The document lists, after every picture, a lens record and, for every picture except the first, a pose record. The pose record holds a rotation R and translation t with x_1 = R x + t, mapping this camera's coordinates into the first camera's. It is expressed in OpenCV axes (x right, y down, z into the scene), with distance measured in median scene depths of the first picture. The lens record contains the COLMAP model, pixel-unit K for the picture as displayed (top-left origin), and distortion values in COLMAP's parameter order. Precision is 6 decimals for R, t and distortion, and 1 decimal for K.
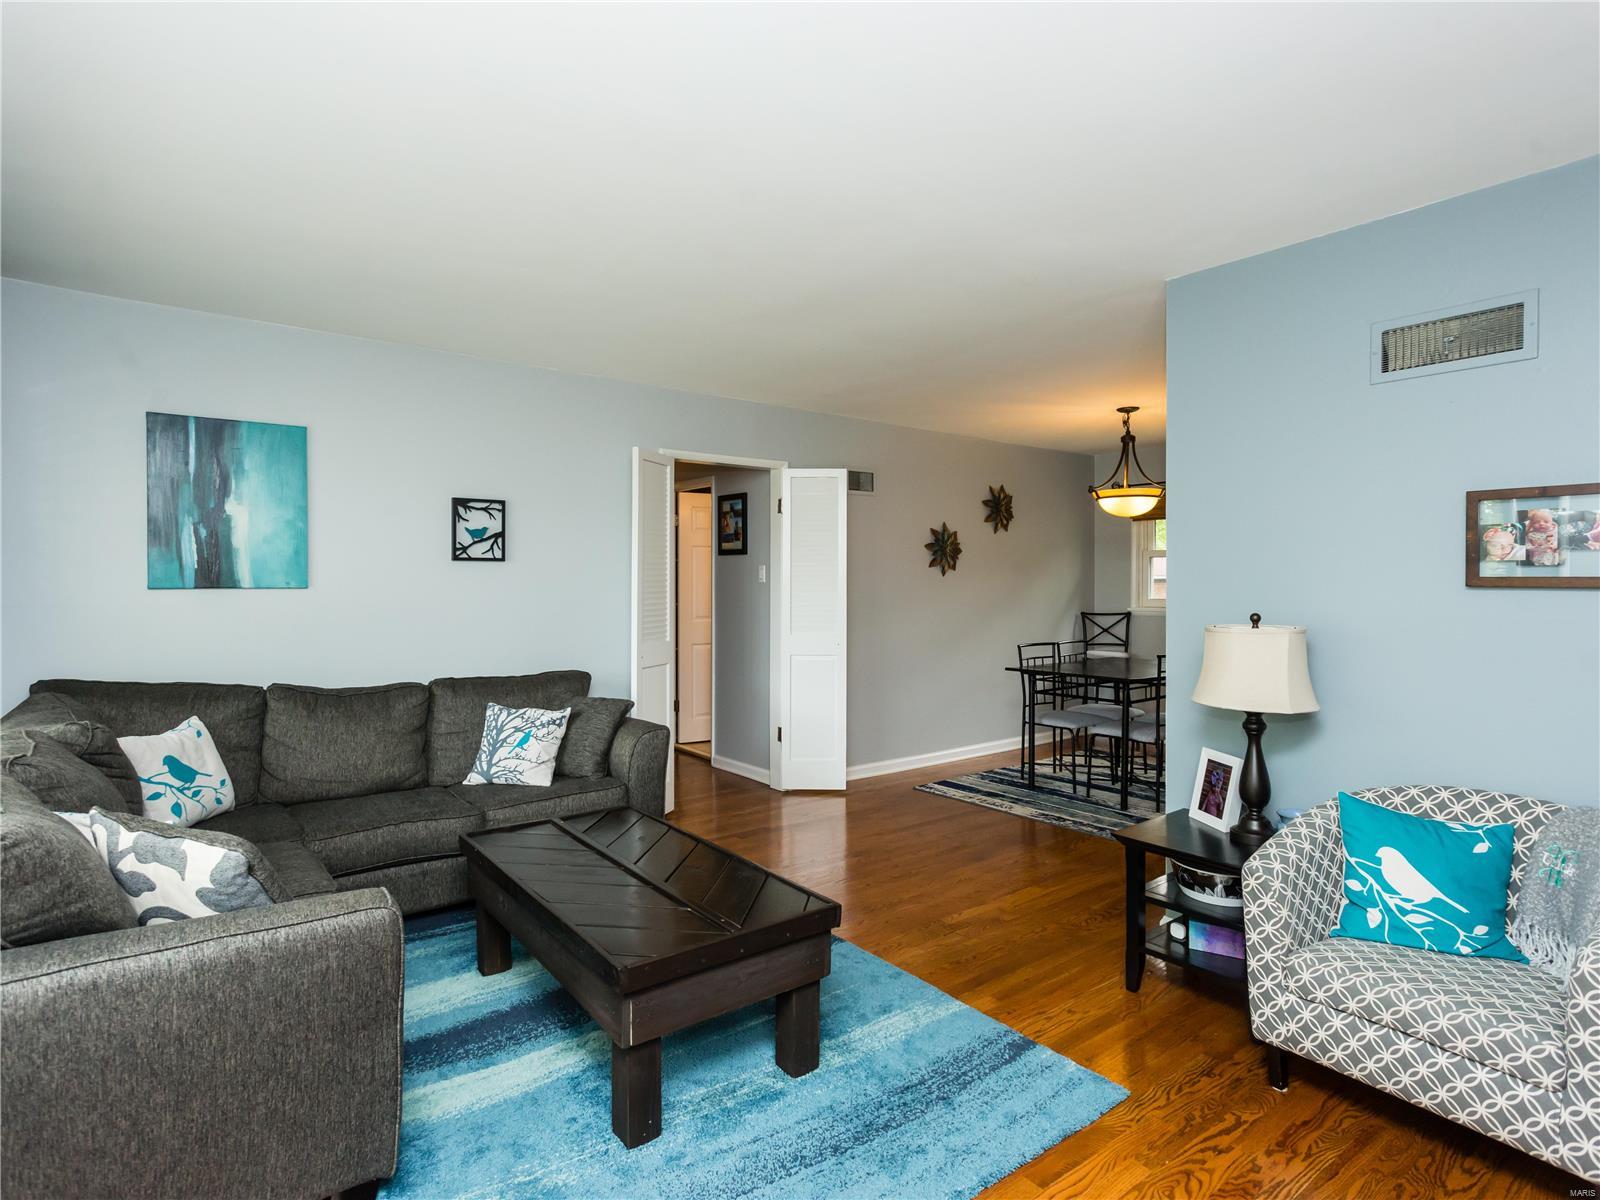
lens RADIAL K [[847.4, 0, 795.9], [0, 847.4, 585.5], [0, 0, 1]] dist [0.002844, 0.005454]
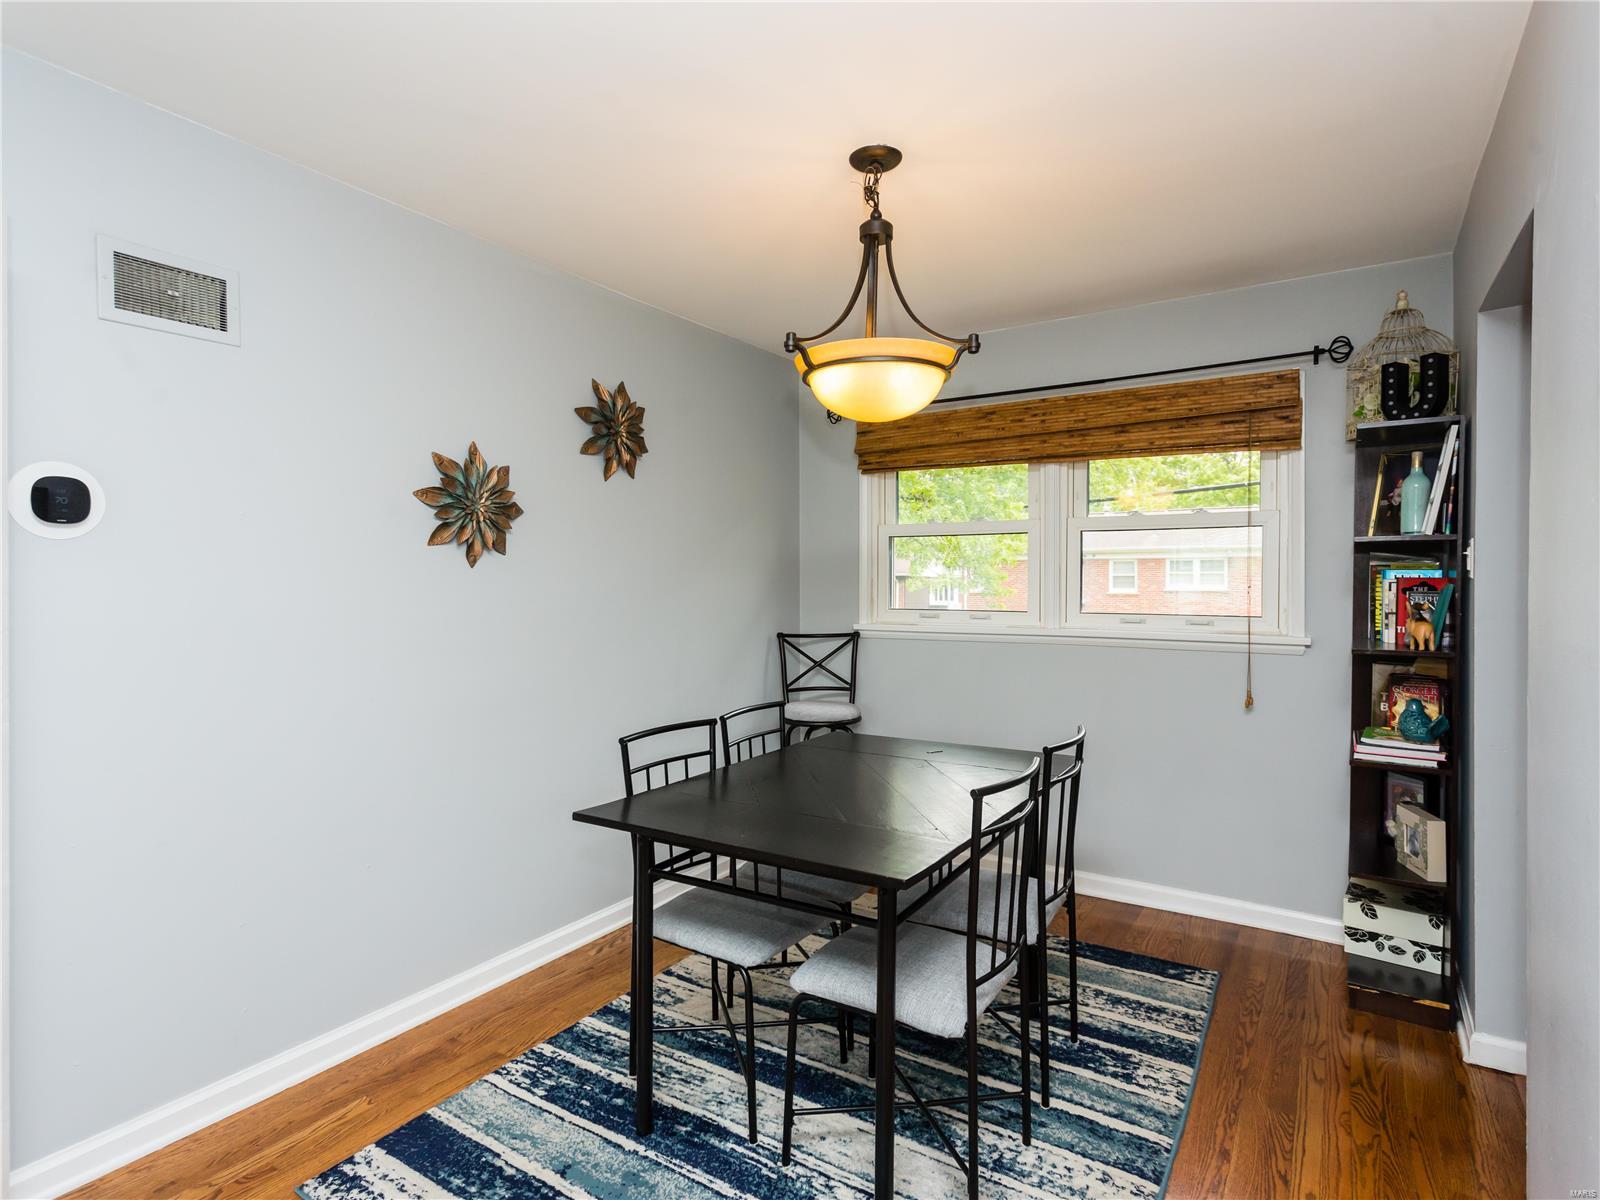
lens RADIAL K [[847.4, 0, 800.9], [0, 847.4, 592.2], [0, 0, 1]] dist [0.002844, 0.005454]
pose [[0.940929, -0.008013, 0.338509, 0.184570], [0.003654, 0.999902, 0.013512, -0.003167], [-0.338584, -0.011477, 0.940866, 0.531575]]
